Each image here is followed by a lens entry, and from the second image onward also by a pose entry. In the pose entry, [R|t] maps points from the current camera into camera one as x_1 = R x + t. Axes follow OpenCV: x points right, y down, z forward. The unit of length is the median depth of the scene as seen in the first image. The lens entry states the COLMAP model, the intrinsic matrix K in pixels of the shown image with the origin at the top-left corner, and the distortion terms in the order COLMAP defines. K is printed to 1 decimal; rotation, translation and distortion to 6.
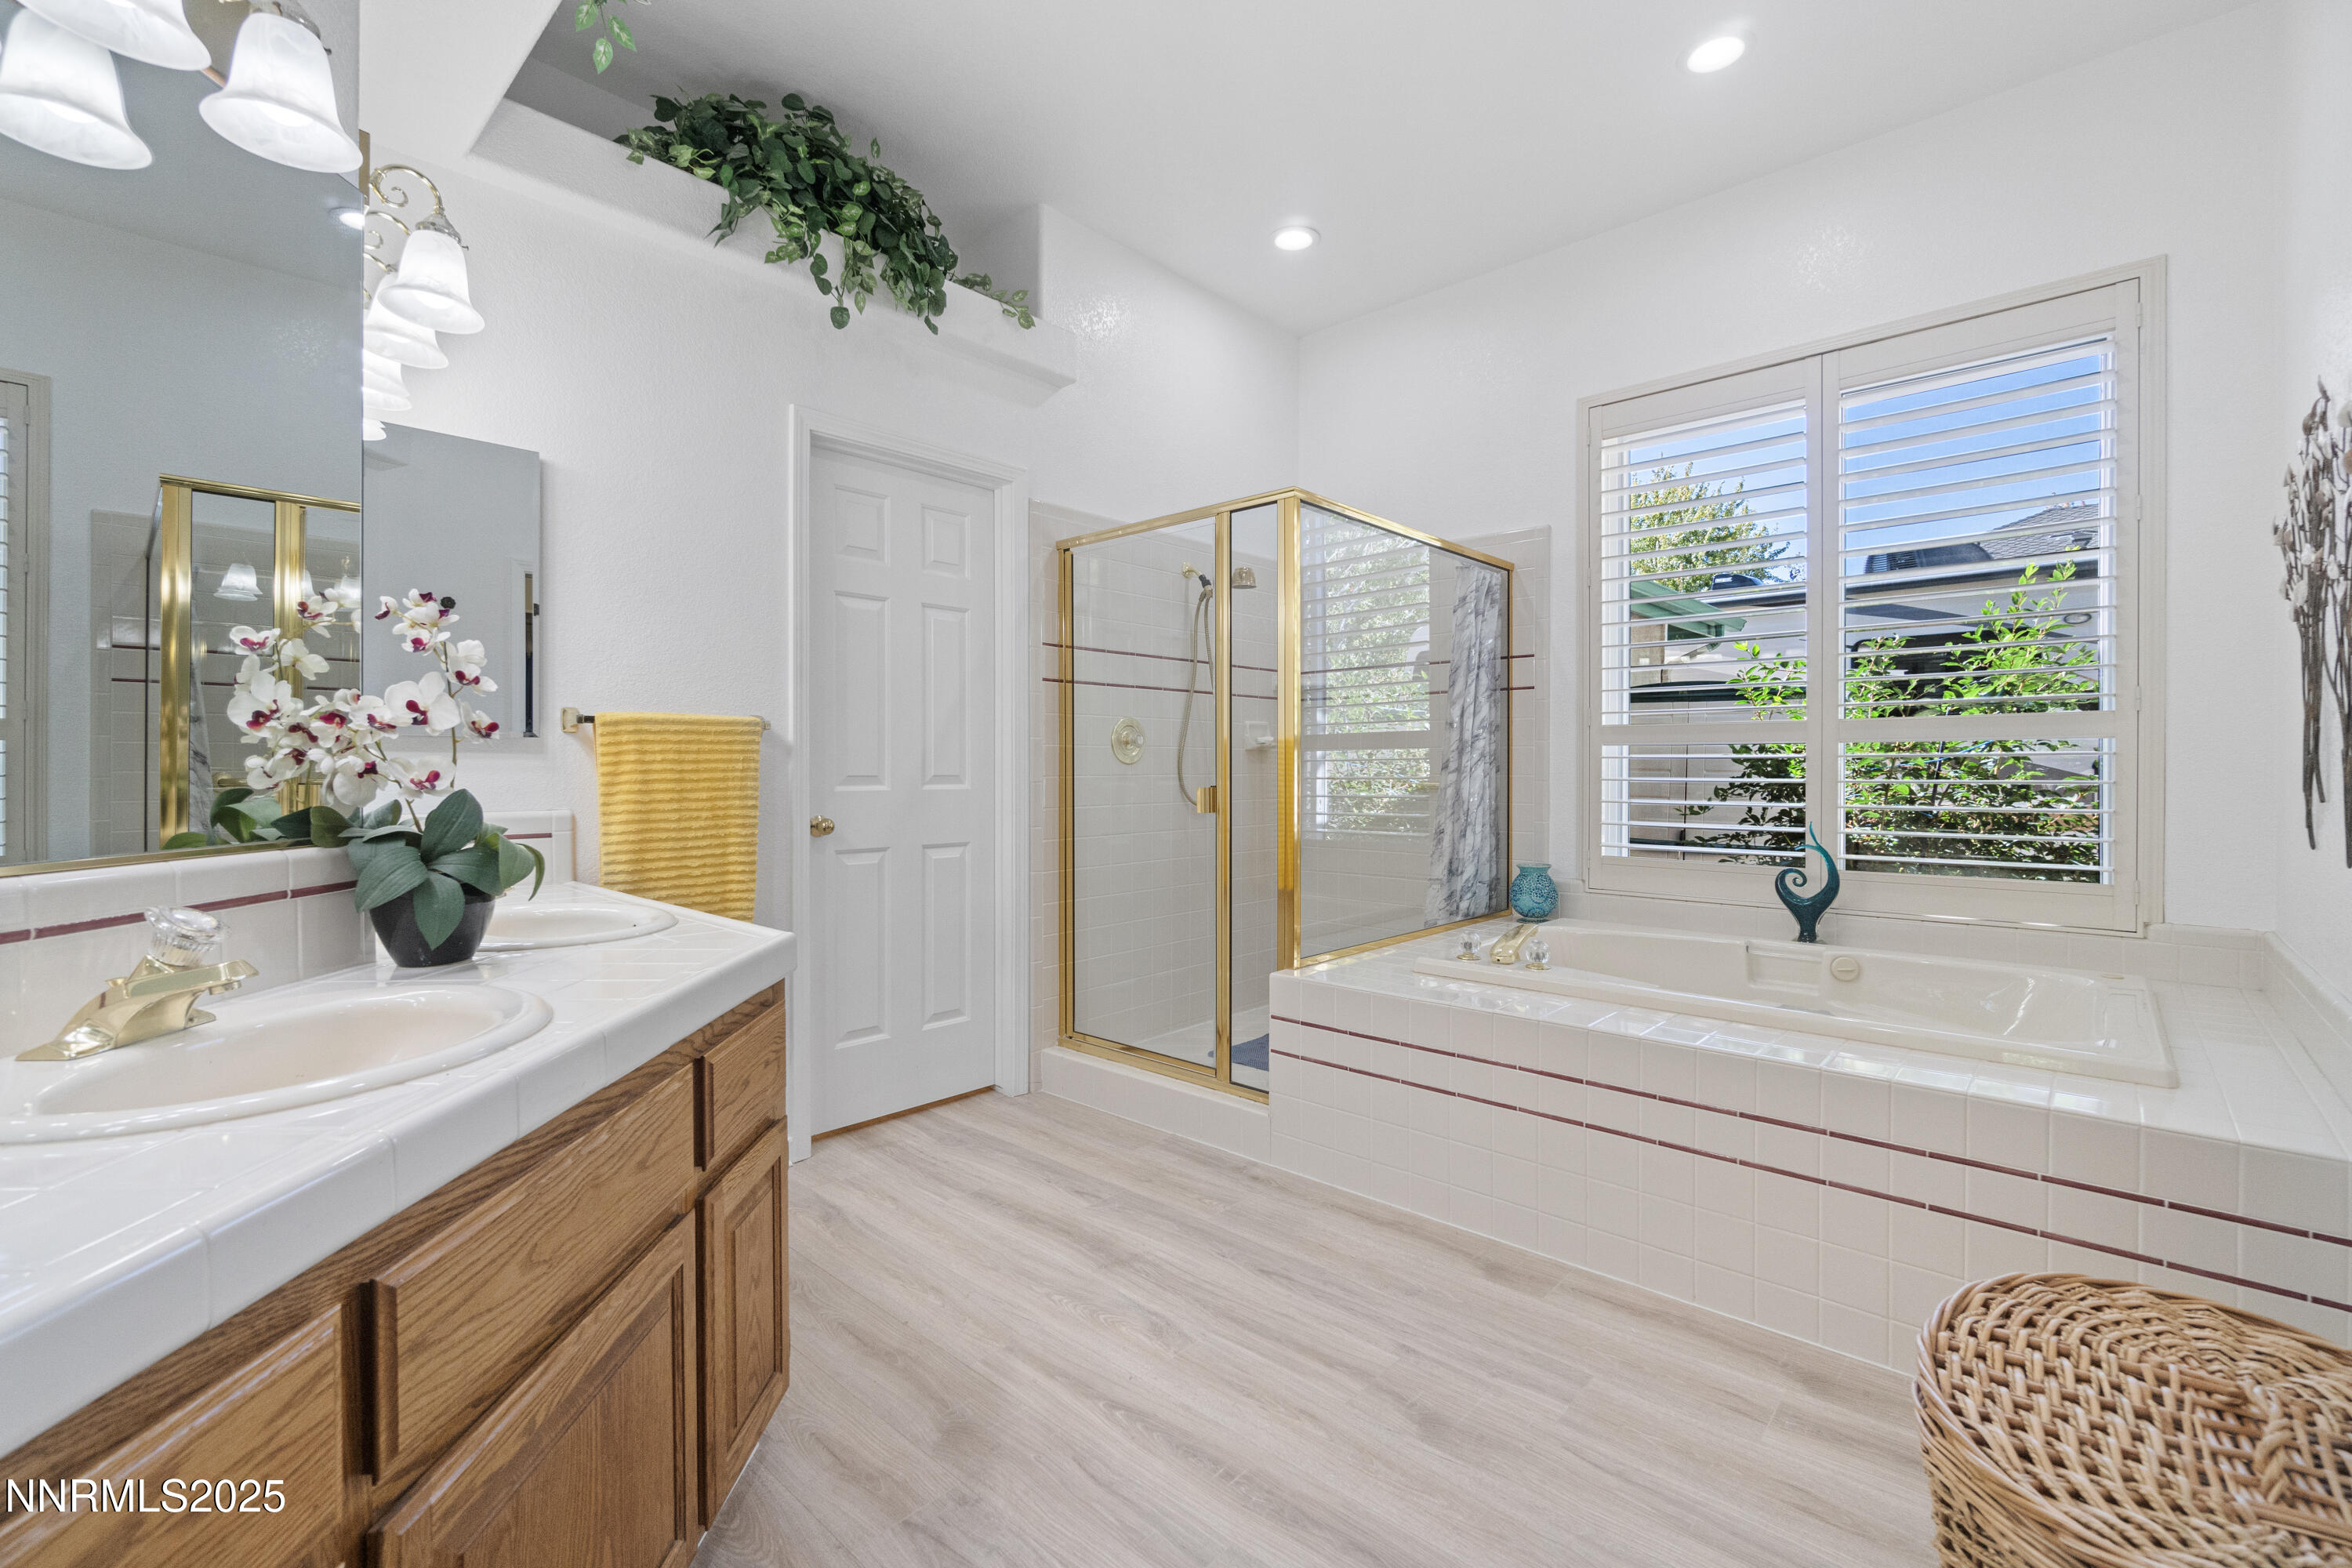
lens RADIAL K [[1004.4, 0, 1174.5], [0, 1004.4, 787.8], [0, 0, 1]] dist [-0.009398, 0.000222]
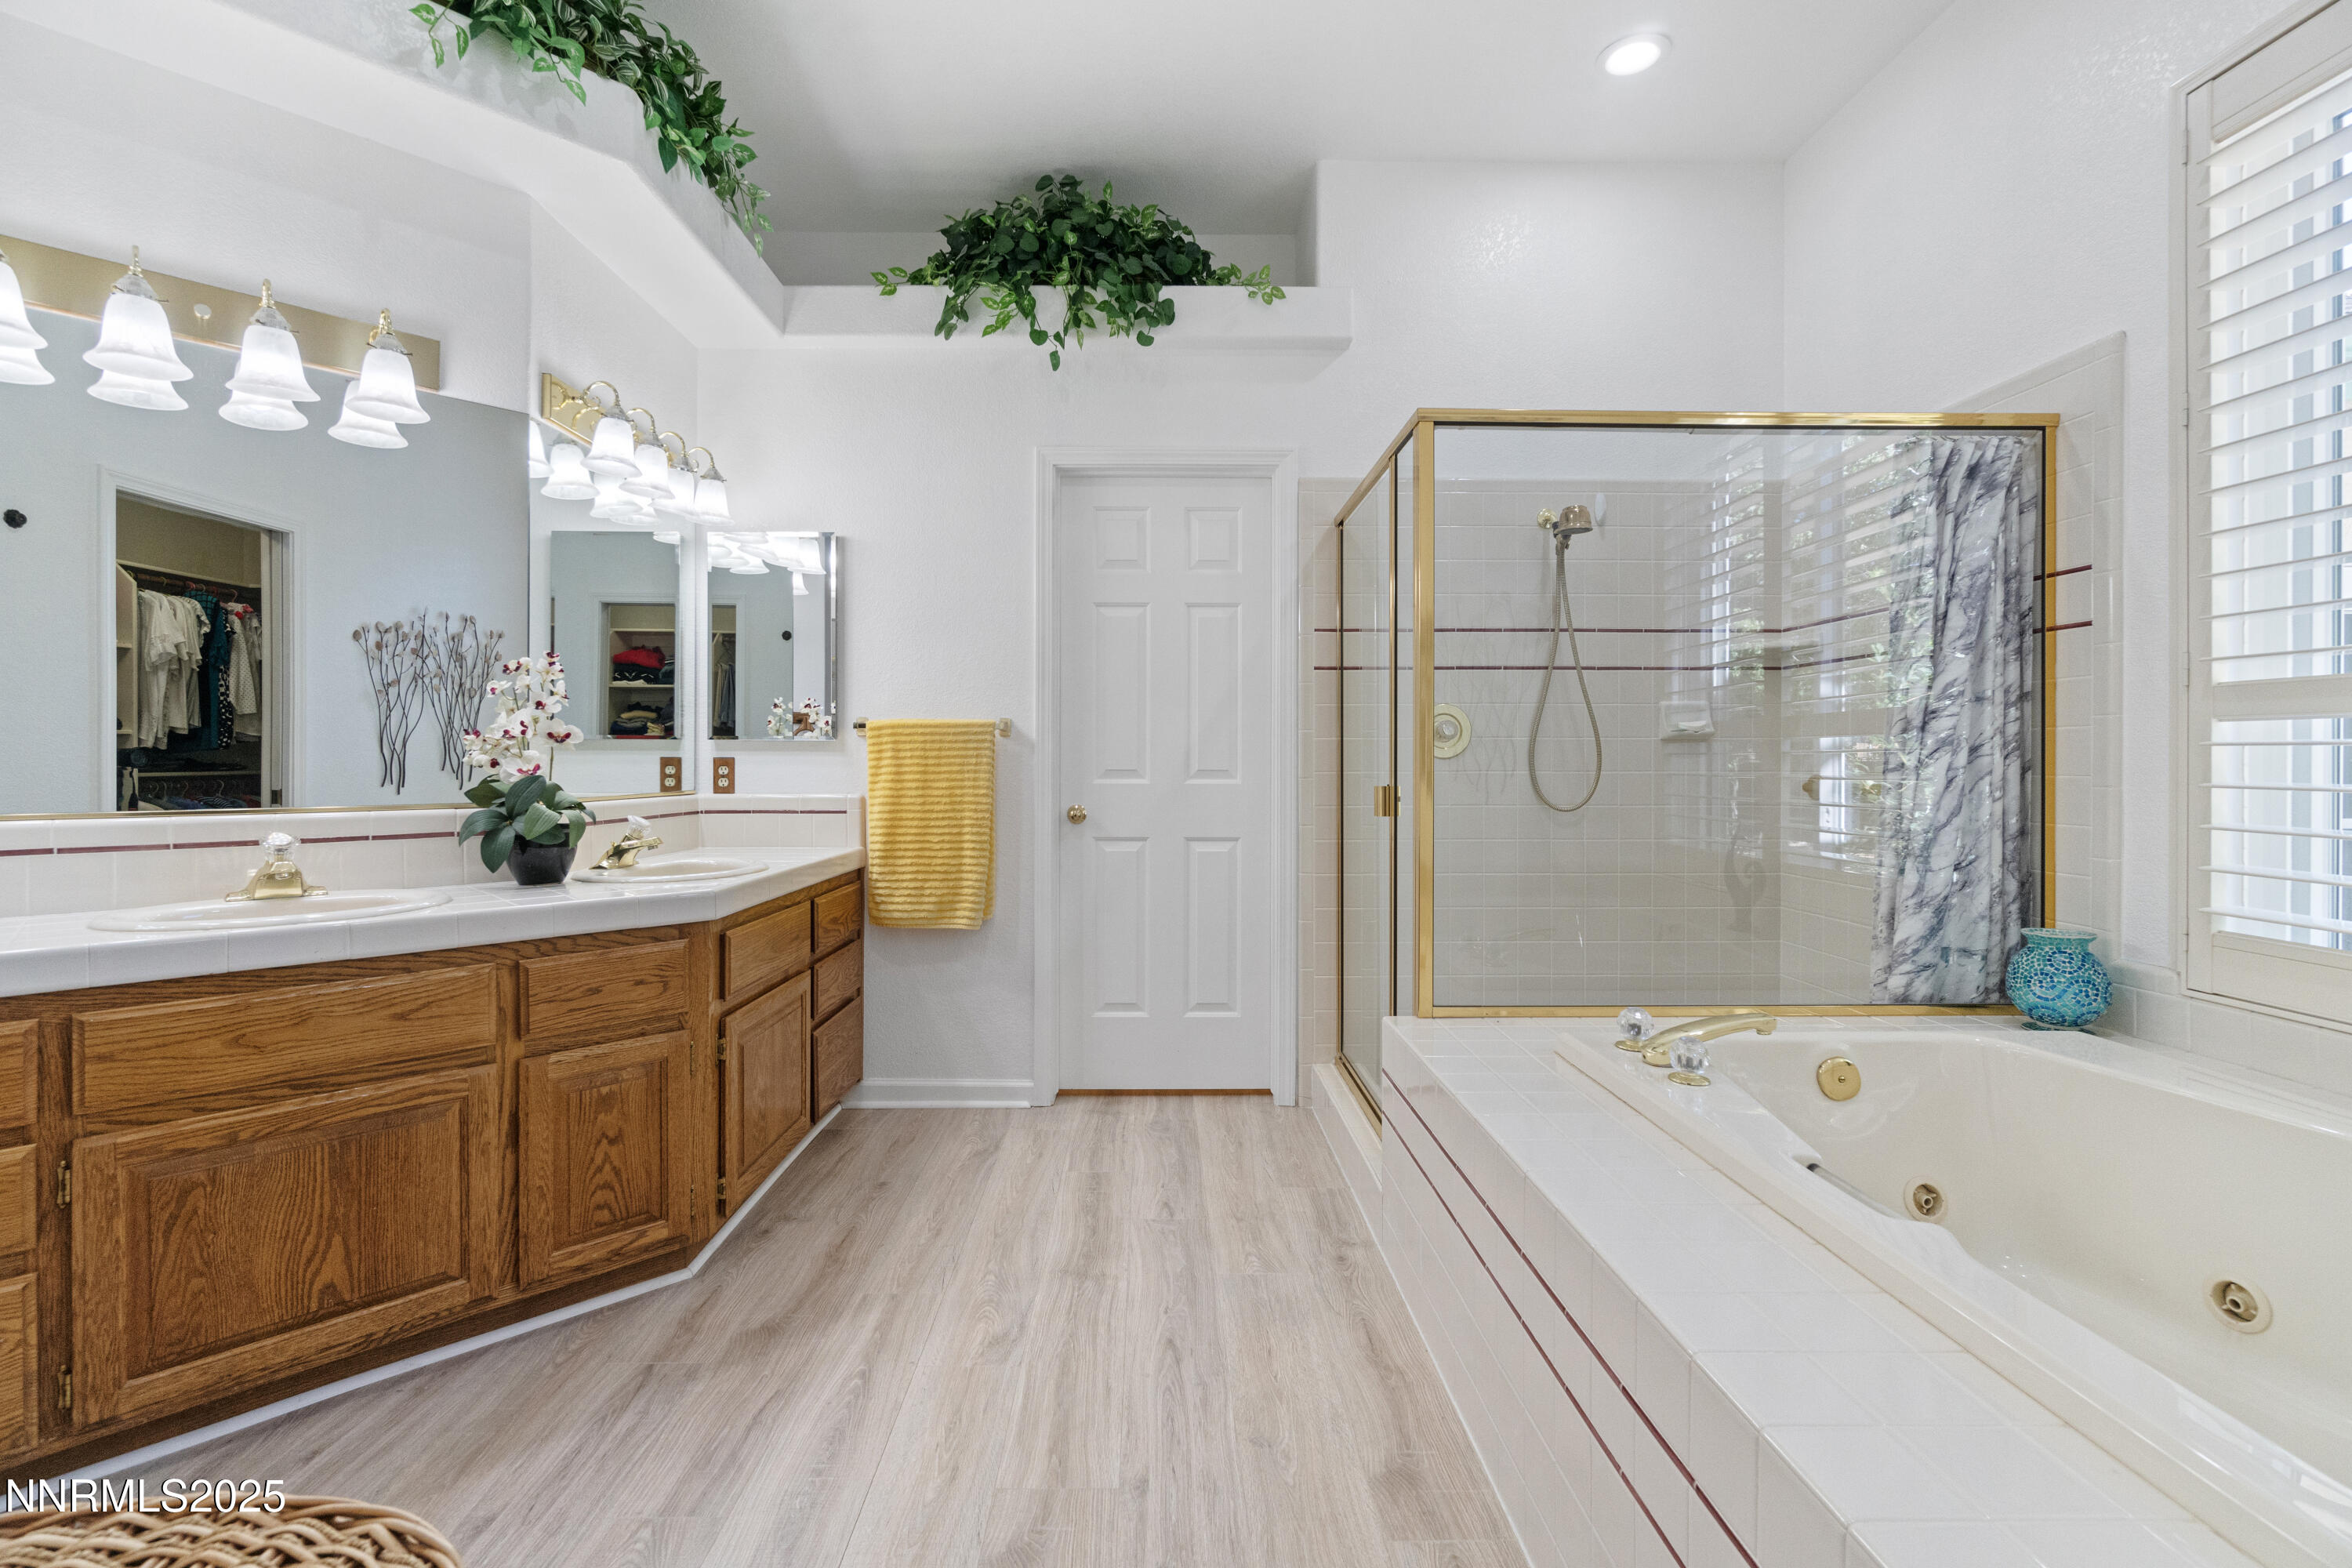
lens RADIAL K [[1017.1, 0, 1163.4], [0, 1017.1, 775.5], [0, 0, 1]] dist [-0.002158, 0.000674]
pose [[0.689485, 0.010317, -0.724227, 0.529678], [-0.015781, 0.999875, -0.000781, -0.005944], [0.724128, 0.011967, 0.689561, 0.282033]]
